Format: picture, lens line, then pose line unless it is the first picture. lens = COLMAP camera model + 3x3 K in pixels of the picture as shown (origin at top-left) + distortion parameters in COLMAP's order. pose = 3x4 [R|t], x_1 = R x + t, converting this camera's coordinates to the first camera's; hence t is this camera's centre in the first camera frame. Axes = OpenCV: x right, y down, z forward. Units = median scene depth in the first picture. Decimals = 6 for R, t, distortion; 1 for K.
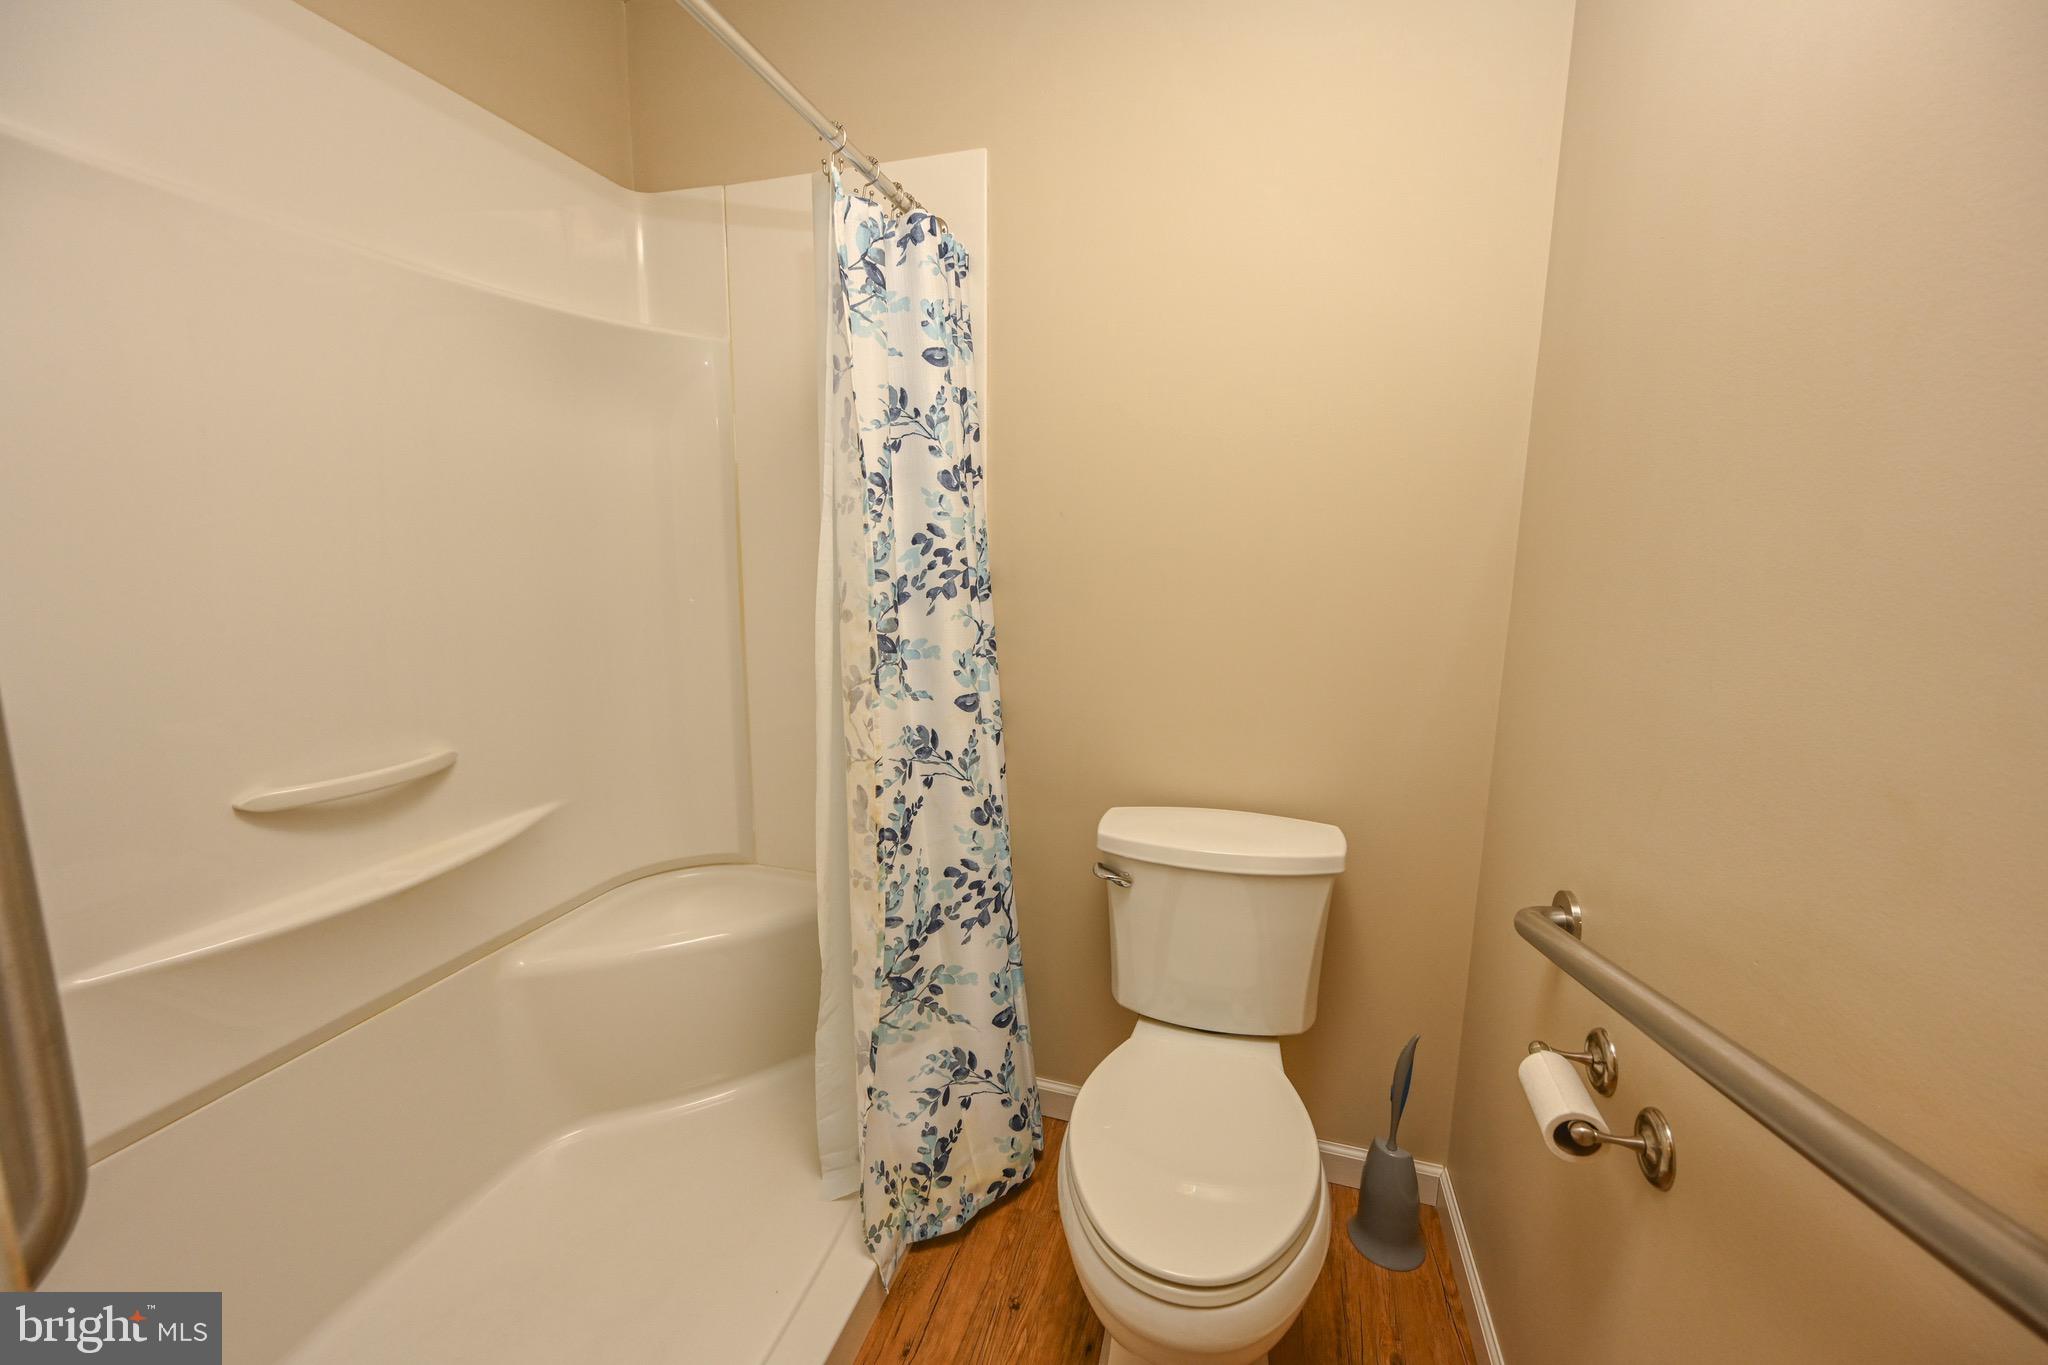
lens RADIAL K [[822.9, 0, 1022.6], [0, 822.9, 688.7], [0, 0, 1]] dist [-0.003855, 0.000870]
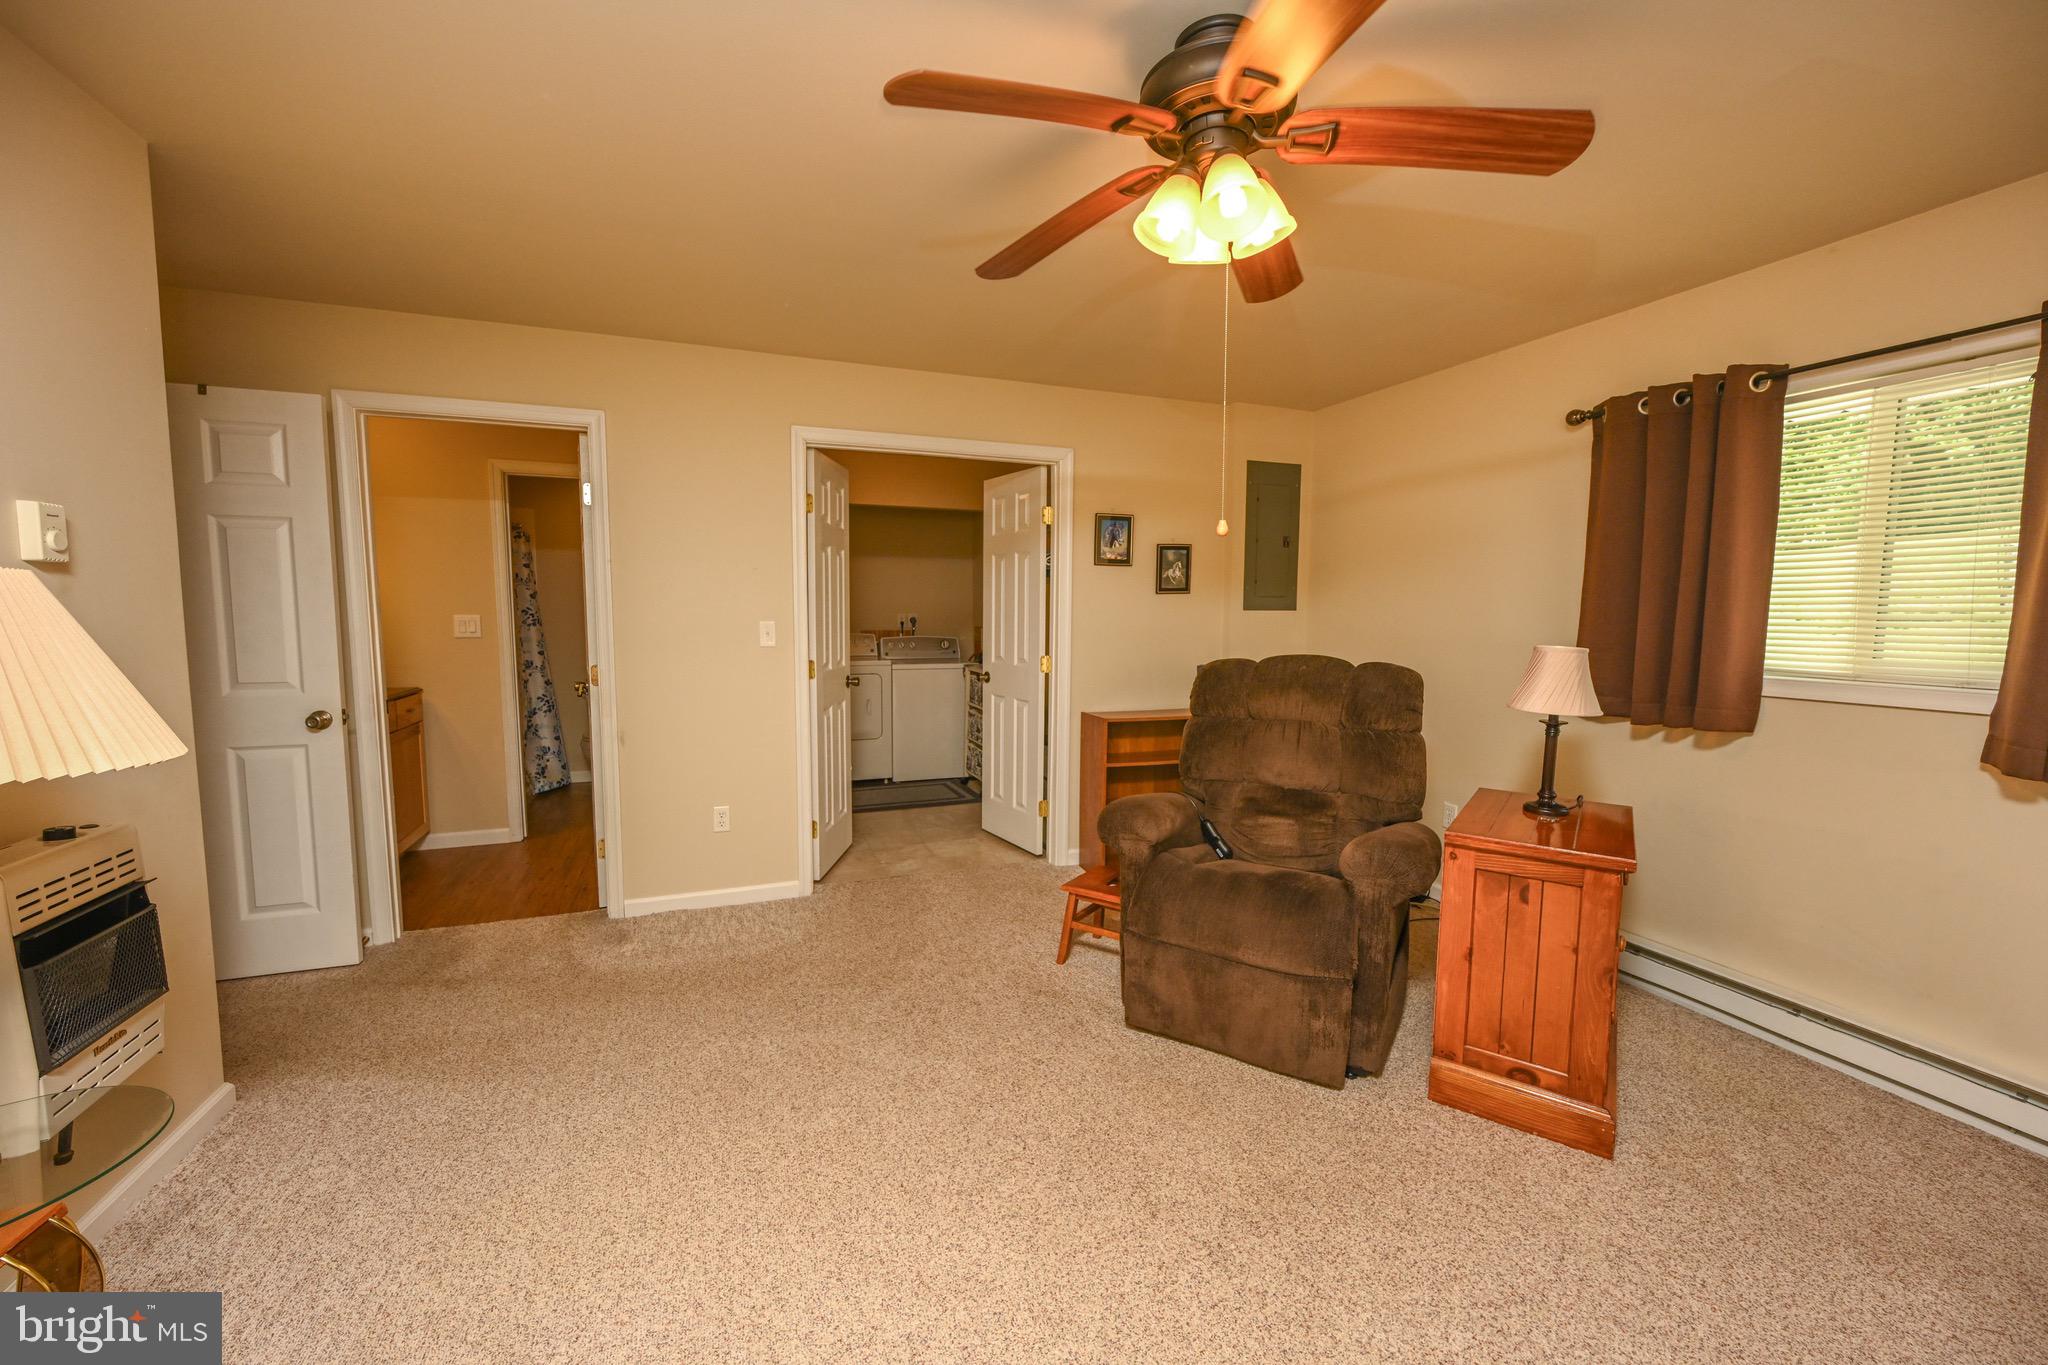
lens RADIAL K [[822.9, 0, 1016.2], [0, 822.9, 677.1], [0, 0, 1]] dist [-0.003855, 0.000870]
pose [[0.811125, -0.058268, 0.581963, -0.502778], [0.101422, 0.993963, -0.041841, 0.508826], [-0.576011, 0.092962, 0.812138, -3.354006]]
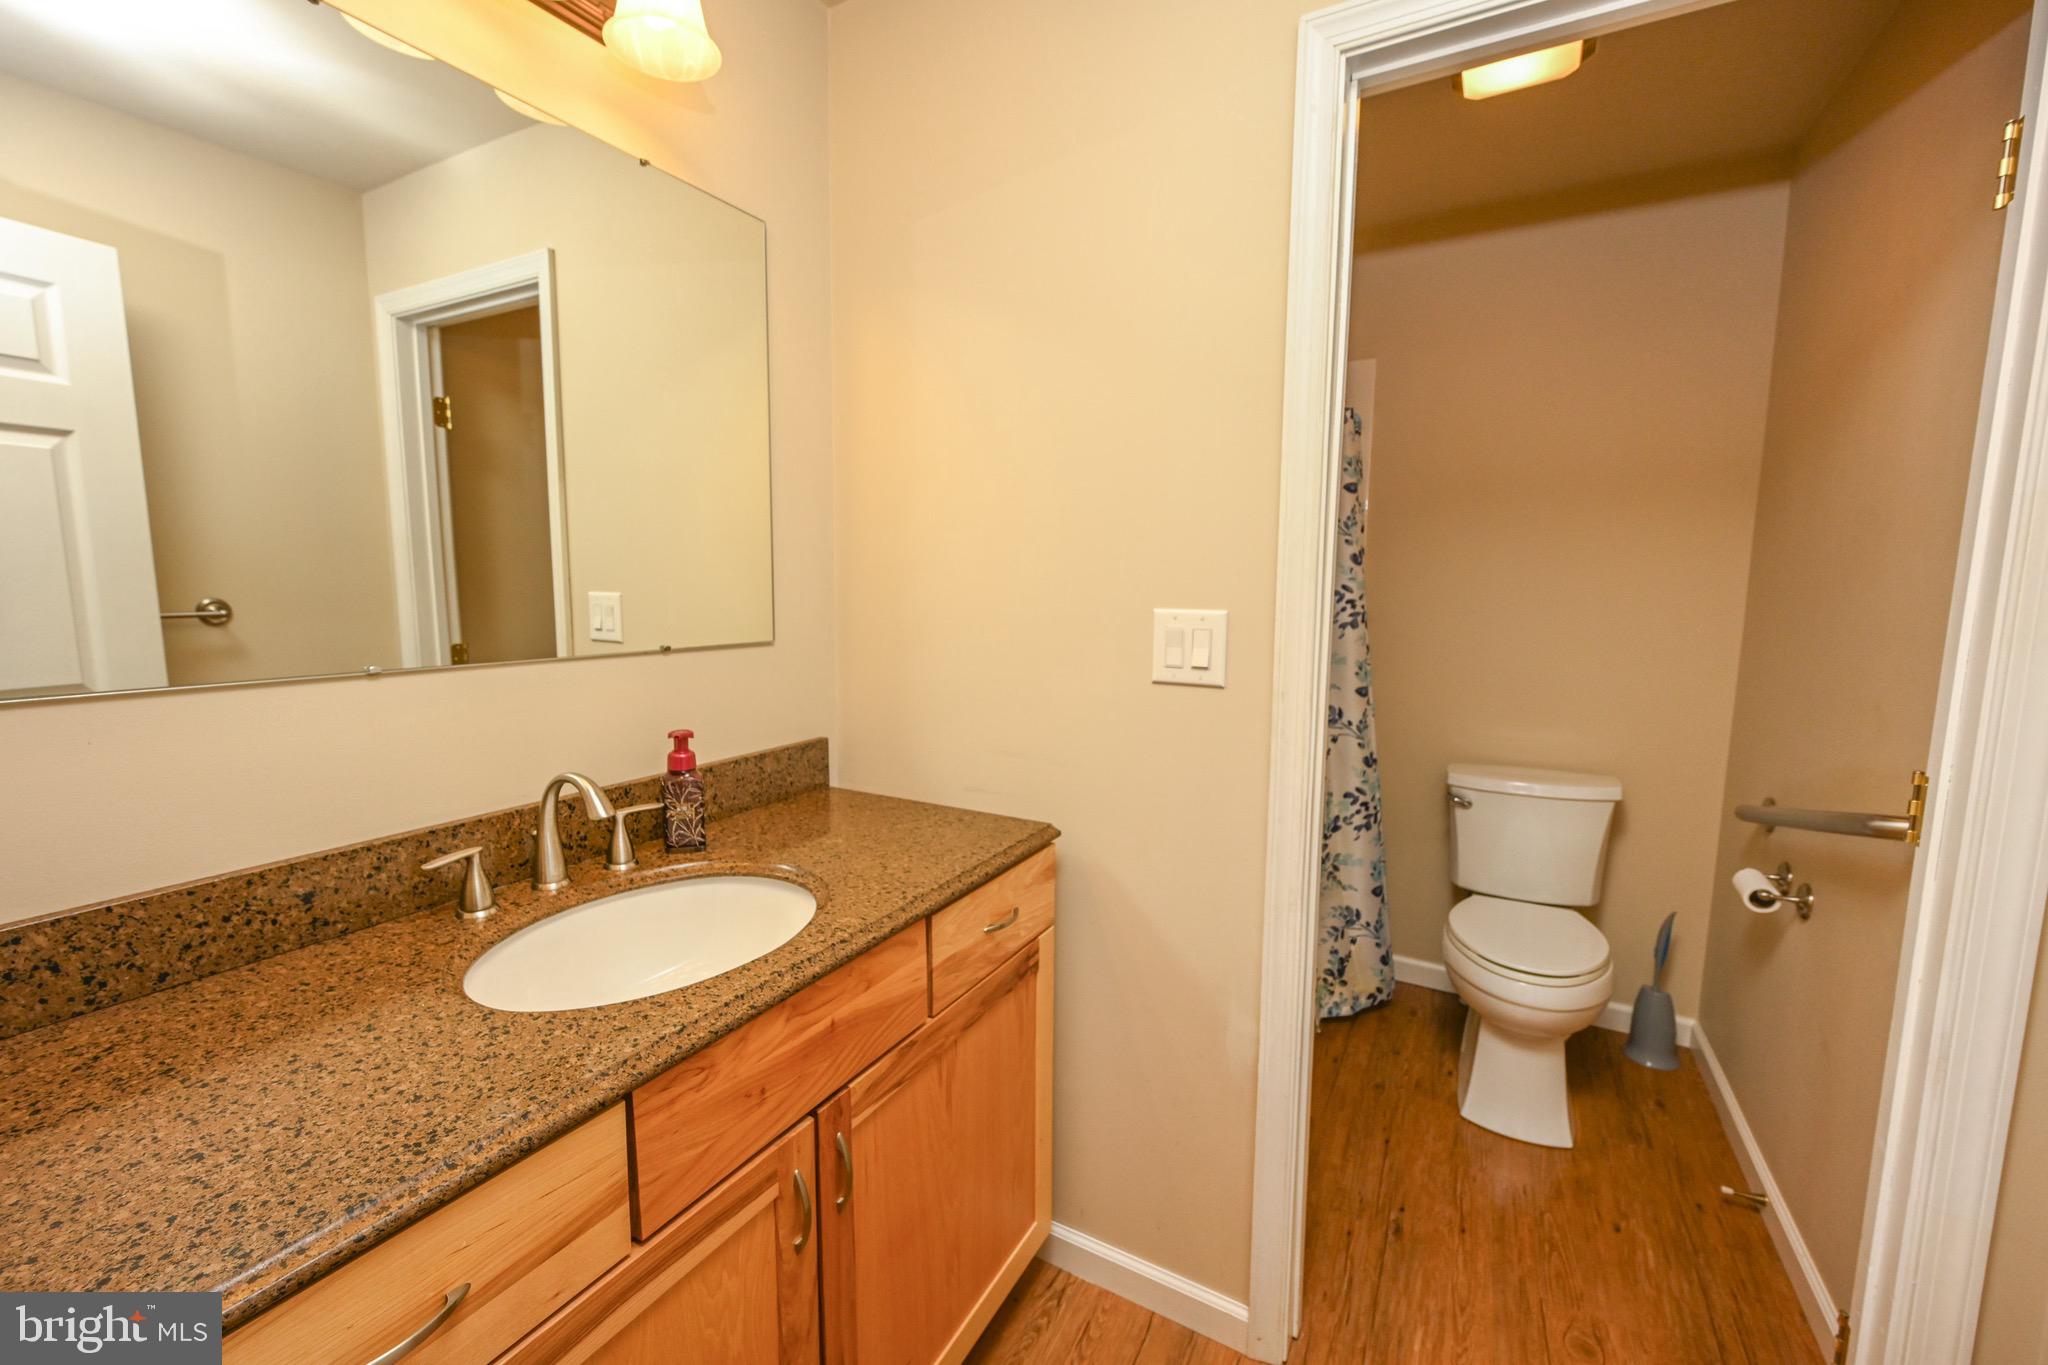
lens RADIAL K [[822.9, 0, 1029.8], [0, 822.9, 676.9], [0, 0, 1]] dist [-0.003855, 0.000870]
pose [[0.973550, 0.025239, -0.227077, -0.339379], [-0.036580, 0.998277, -0.045877, 0.086131], [0.225528, 0.052970, 0.972796, -0.750300]]
